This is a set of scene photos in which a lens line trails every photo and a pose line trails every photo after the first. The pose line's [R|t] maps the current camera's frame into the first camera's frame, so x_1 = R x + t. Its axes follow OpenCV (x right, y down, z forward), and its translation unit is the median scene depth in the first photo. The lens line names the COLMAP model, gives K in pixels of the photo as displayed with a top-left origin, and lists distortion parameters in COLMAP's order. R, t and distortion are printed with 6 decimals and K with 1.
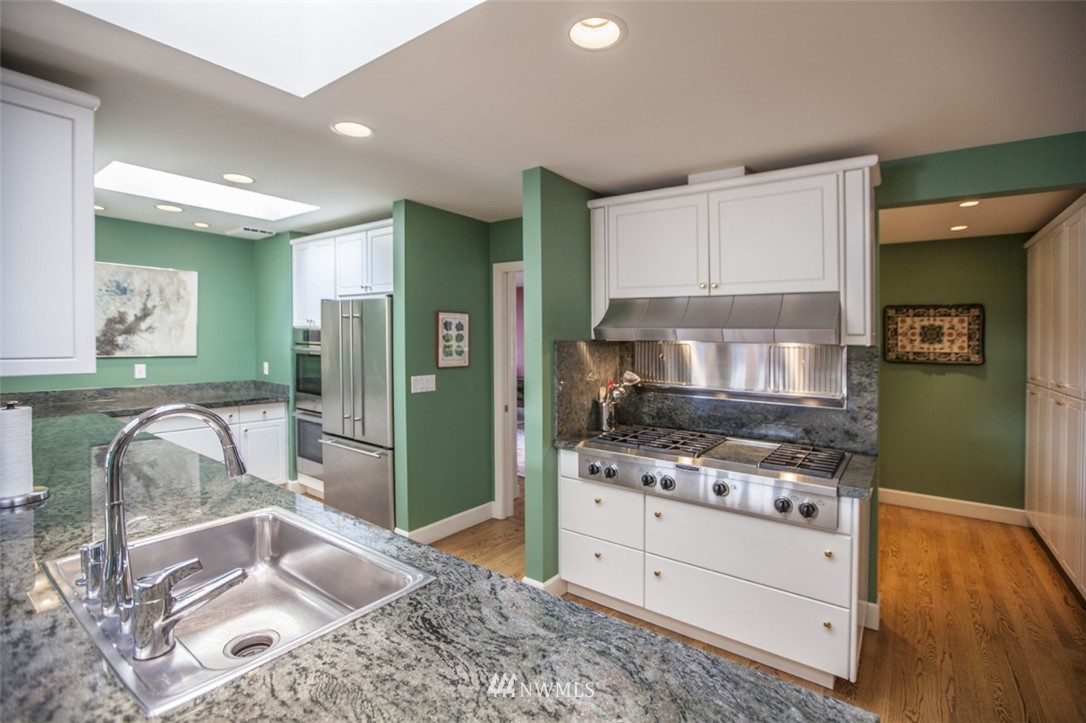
lens RADIAL K [[497.2, 0, 547.8], [0, 497.2, 339.4], [0, 0, 1]] dist [-0.022636, 0.002503]
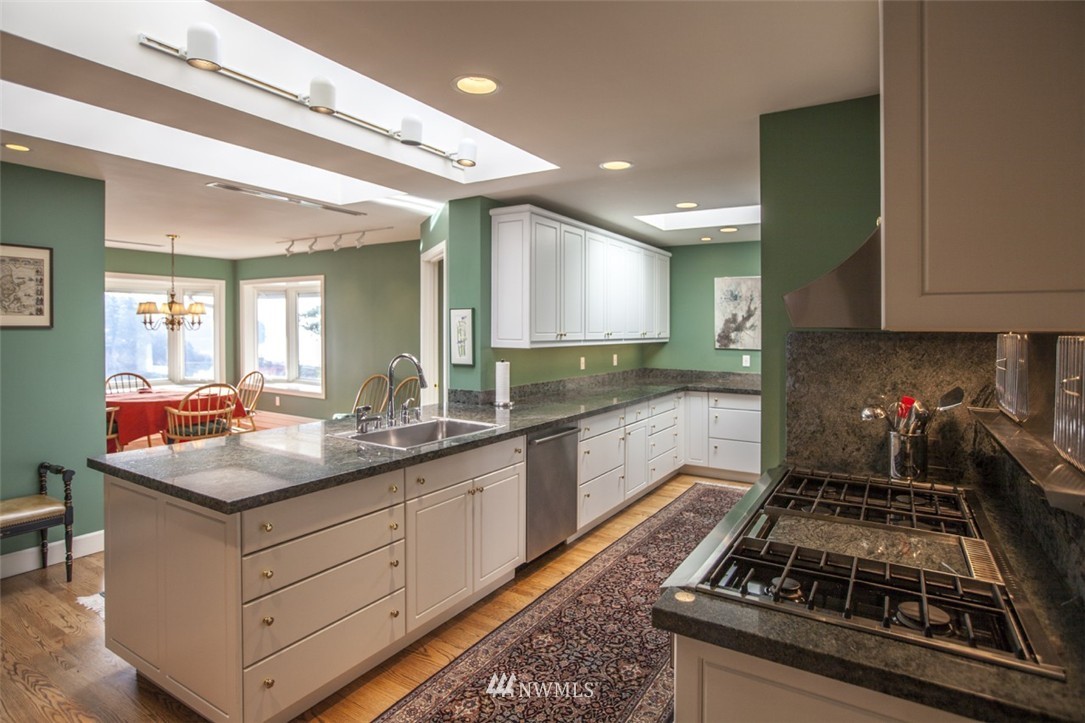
lens RADIAL K [[565.4, 0, 559.0], [0, 565.4, 341.5], [0, 0, 1]] dist [-0.023281, -0.000134]
pose [[0.110668, 0.007847, -0.993826, 0.697111], [-0.010965, 0.999918, 0.006674, 0.014500], [0.993797, 0.010159, 0.110745, 0.470340]]
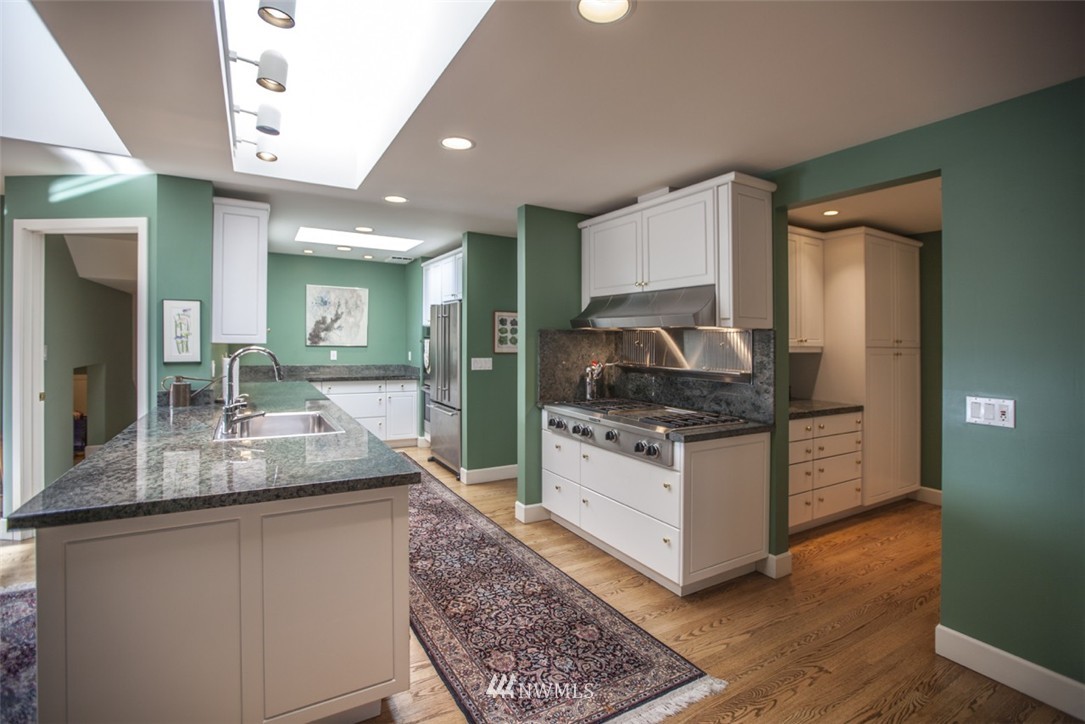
lens RADIAL K [[496.8, 0, 538.3], [0, 496.8, 333.5], [0, 0, 1]] dist [-0.022636, 0.002503]
pose [[0.918529, -0.006019, -0.395308, 0.465488], [-0.003295, 0.999733, -0.022878, 0.038709], [0.395340, 0.022317, 0.918264, -0.210990]]
